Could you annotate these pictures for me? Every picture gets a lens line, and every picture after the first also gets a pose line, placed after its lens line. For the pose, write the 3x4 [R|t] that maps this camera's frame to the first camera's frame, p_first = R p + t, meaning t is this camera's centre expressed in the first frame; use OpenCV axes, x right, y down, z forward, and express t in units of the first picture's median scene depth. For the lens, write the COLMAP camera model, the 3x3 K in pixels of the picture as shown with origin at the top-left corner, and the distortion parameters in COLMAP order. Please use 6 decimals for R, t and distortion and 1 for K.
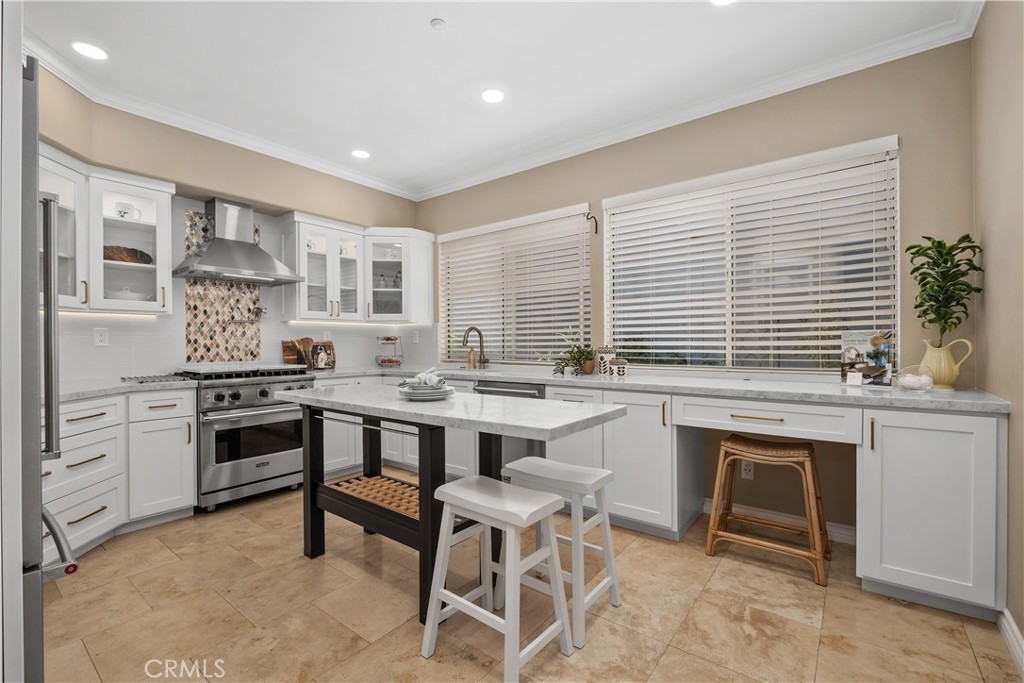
lens RADIAL K [[438.4, 0, 514.7], [0, 438.4, 341.1], [0, 0, 1]] dist [-0.000161, -0.006430]
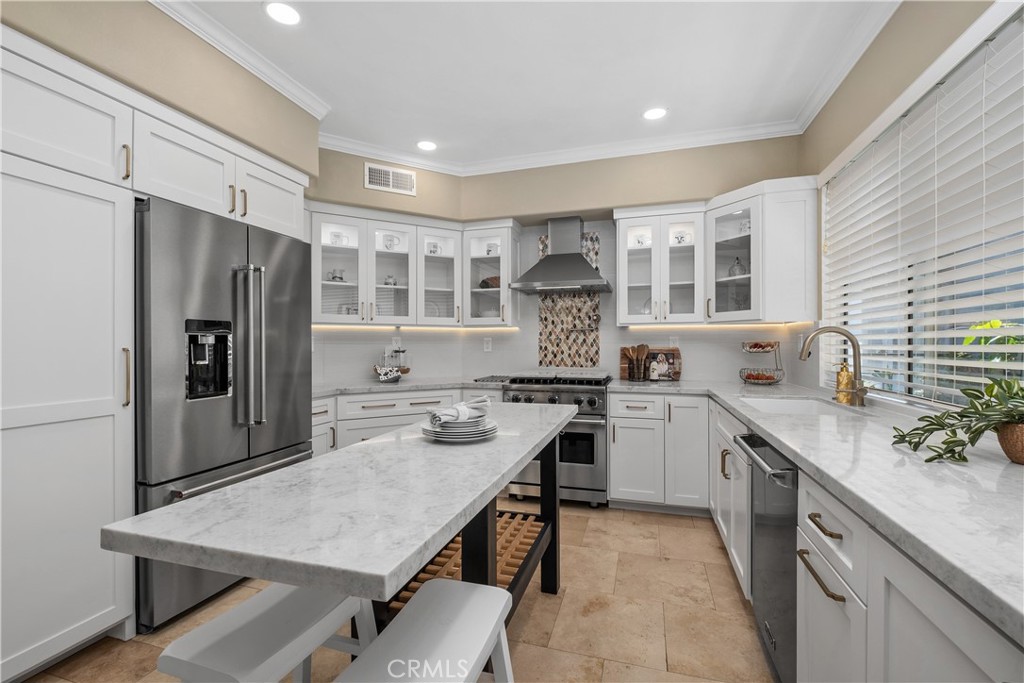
lens RADIAL K [[438.4, 0, 514.7], [0, 438.4, 341.1], [0, 0, 1]] dist [-0.000161, -0.006430]
pose [[0.363726, -0.005954, -0.931487, 0.301438], [0.002521, 0.999982, -0.005408, -0.011808], [0.931502, -0.000381, 0.363735, 0.488706]]
